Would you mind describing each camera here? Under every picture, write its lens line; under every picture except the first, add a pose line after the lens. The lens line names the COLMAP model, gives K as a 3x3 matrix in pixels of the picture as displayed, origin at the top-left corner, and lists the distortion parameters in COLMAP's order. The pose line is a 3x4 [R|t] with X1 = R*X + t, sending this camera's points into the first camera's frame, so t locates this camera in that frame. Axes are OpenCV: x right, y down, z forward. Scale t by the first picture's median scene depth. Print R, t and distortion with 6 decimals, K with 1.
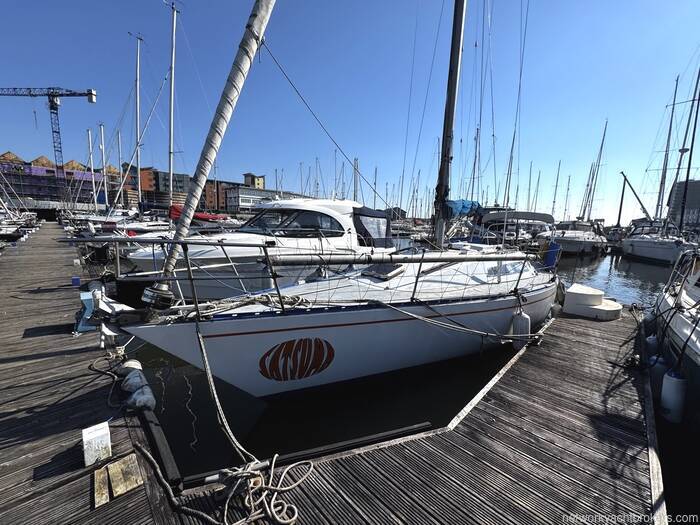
lens RADIAL K [[280.3, 0, 351.8], [0, 280.3, 256.9], [0, 0, 1]] dist [-0.001617, -0.000283]
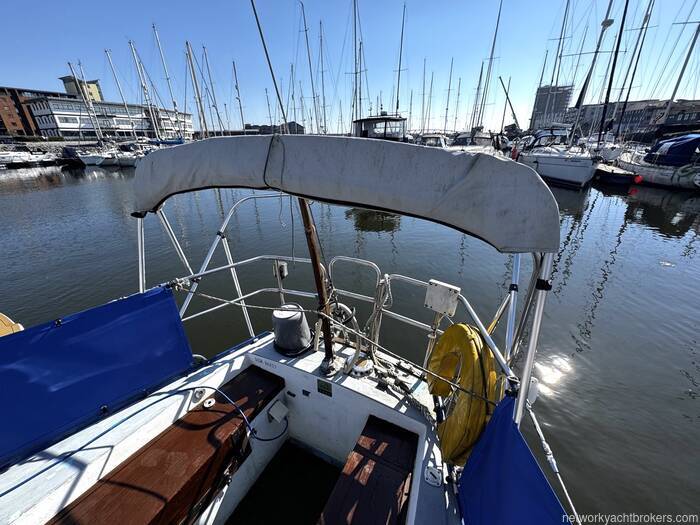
lens RADIAL K [[280.1, 0, 350.8], [0, 280.1, 260.3], [0, 0, 1]] dist [-0.001658, -0.000046]
pose [[0.944664, -0.174349, 0.277869, 0.843891], [0.089595, 0.951988, 0.292731, -0.238000], [-0.315566, -0.251637, 0.914930, 1.450885]]
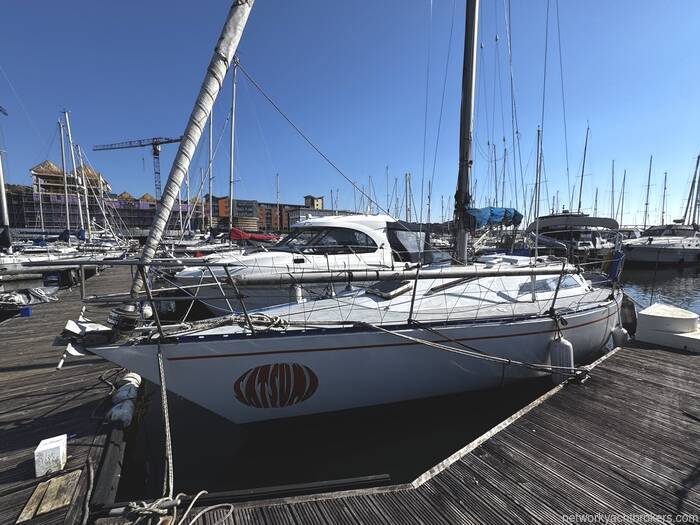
lens RADIAL K [[280.1, 0, 350.8], [0, 280.1, 260.3], [0, 0, 1]] dist [-0.001658, -0.000046]
pose [[0.978216, -0.022544, -0.206363, 0.147303], [0.013002, 0.998788, -0.047480, 0.001269], [0.207183, 0.043762, 0.977323, 0.063663]]
